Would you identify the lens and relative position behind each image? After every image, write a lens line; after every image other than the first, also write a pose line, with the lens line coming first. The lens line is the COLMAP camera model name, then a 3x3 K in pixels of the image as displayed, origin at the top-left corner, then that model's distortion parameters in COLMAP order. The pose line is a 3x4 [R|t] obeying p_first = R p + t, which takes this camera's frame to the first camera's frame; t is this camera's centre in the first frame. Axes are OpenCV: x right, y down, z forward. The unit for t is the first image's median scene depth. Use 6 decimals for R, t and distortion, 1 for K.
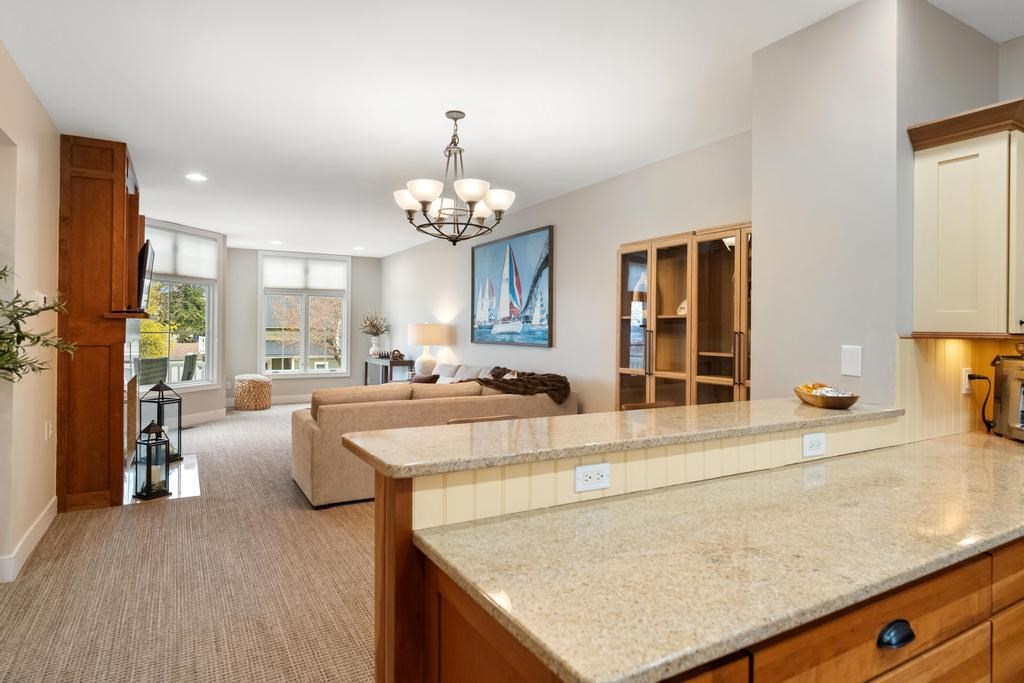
lens RADIAL K [[580.0, 0, 510.8], [0, 580.0, 328.6], [0, 0, 1]] dist [0.000113, 0.000201]
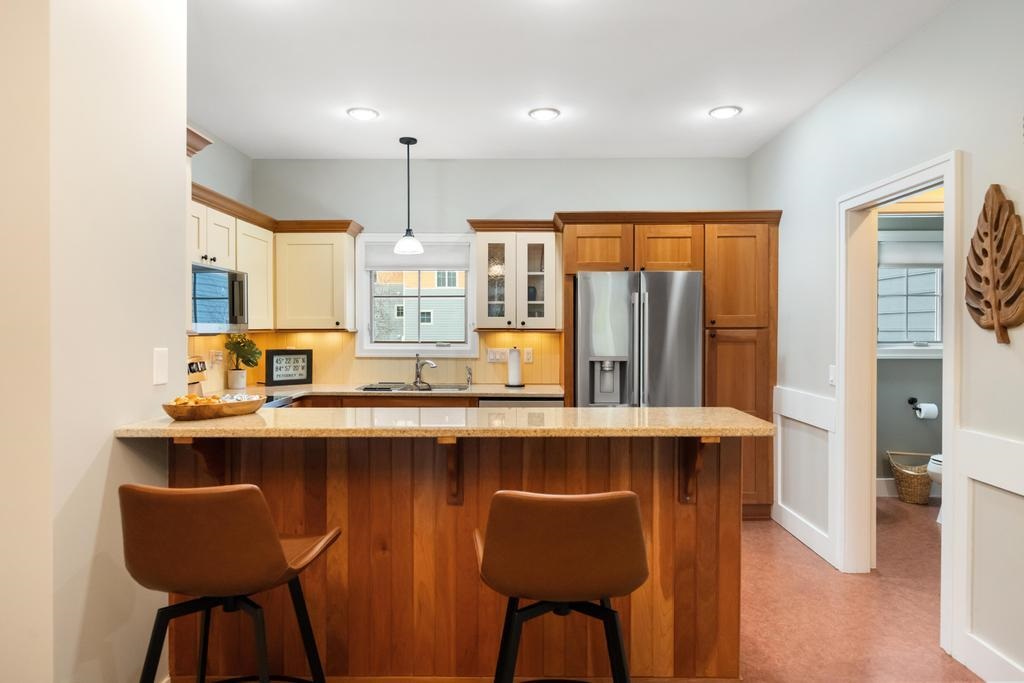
lens RADIAL K [[622.6, 0, 513.1], [0, 622.6, 333.9], [0, 0, 1]] dist [-0.000109, 0.001303]
pose [[-0.863192, -0.013949, 0.504683, -0.154398], [-0.006924, 0.999851, 0.015793, -0.004334], [-0.504828, 0.010138, -0.863160, 0.787245]]
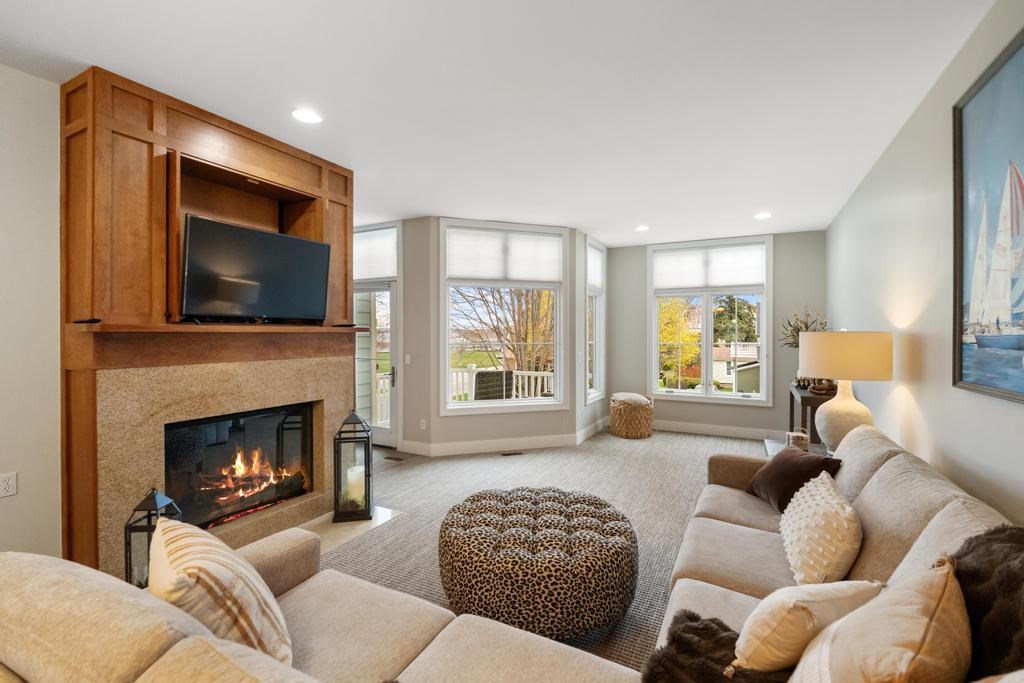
lens RADIAL K [[452.2, 0, 514.3], [0, 452.2, 338.0], [0, 0, 1]] dist [-0.000020, -0.000032]
pose [[0.544128, 0.002344, -0.838999, 0.024921], [0.003582, 0.999980, 0.005117, -0.010461], [0.838995, -0.005790, 0.544109, 1.045361]]
